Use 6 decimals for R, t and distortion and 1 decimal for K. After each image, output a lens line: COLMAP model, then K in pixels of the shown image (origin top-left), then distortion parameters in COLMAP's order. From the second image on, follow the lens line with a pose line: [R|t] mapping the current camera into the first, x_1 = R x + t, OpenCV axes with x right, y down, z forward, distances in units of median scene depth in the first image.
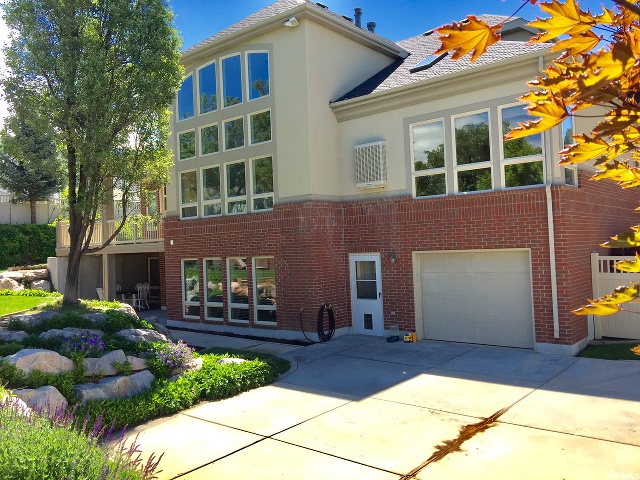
lens RADIAL K [[544.9, 0, 318.2], [0, 544.9, 236.5], [0, 0, 1]] dist [0.036233, -0.063315]
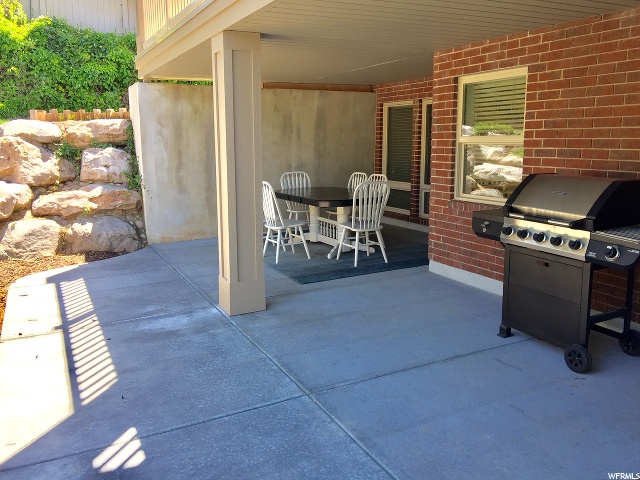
lens RADIAL K [[544.9, 0, 319.9], [0, 544.9, 238.6], [0, 0, 1]] dist [0.036233, -0.063315]
pose [[0.922444, 0.107167, -0.370961, -0.095978], [-0.028145, 0.976819, 0.212207, 0.023701], [0.385103, -0.185309, 0.904077, 0.295254]]
